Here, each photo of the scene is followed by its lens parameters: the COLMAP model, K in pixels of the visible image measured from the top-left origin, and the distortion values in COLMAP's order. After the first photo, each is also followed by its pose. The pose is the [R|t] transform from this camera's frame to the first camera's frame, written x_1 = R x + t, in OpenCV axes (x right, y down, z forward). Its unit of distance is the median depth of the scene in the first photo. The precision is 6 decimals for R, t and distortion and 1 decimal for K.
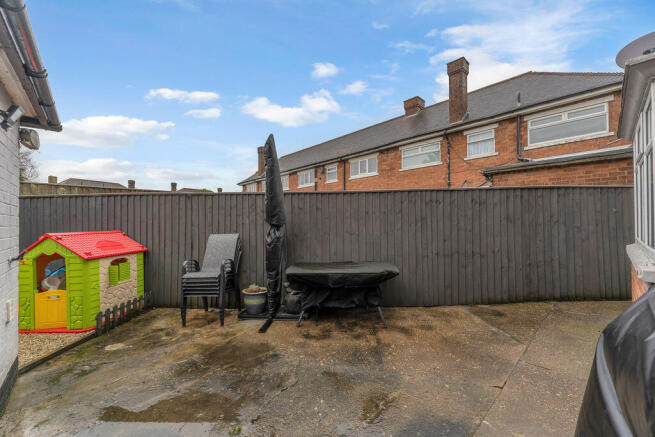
lens RADIAL K [[260.7, 0, 330.3], [0, 260.7, 223.1], [0, 0, 1]] dist [-0.000186, -0.000032]
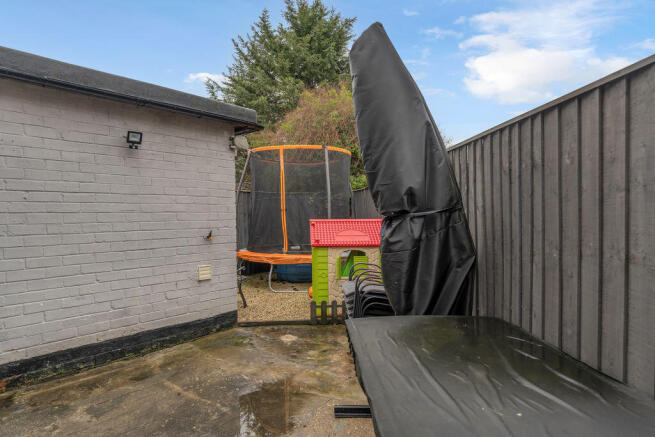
lens RADIAL K [[365.8, 0, 329.5], [0, 365.8, 249.6], [0, 0, 1]] dist [0.017687, -0.000112]
pose [[0.085375, 0.108204, -0.990456, 0.380284], [-0.000826, 0.994093, 0.108530, 0.001091], [0.996349, -0.008447, 0.084960, 0.793718]]
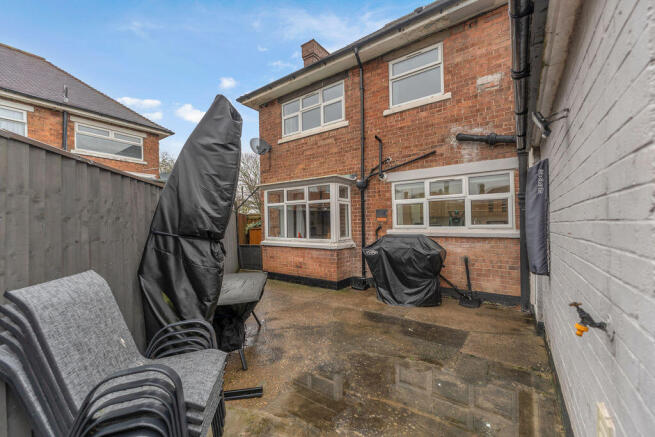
lens RADIAL K [[260.7, 0, 330.3], [0, 260.7, 223.1], [0, 0, 1]] dist [-0.000186, -0.000032]
pose [[-0.200226, 0.019178, 0.979562, -0.842512], [0.018616, 0.999702, -0.015767, -0.014085], [-0.979573, 0.015078, -0.200524, 0.817371]]
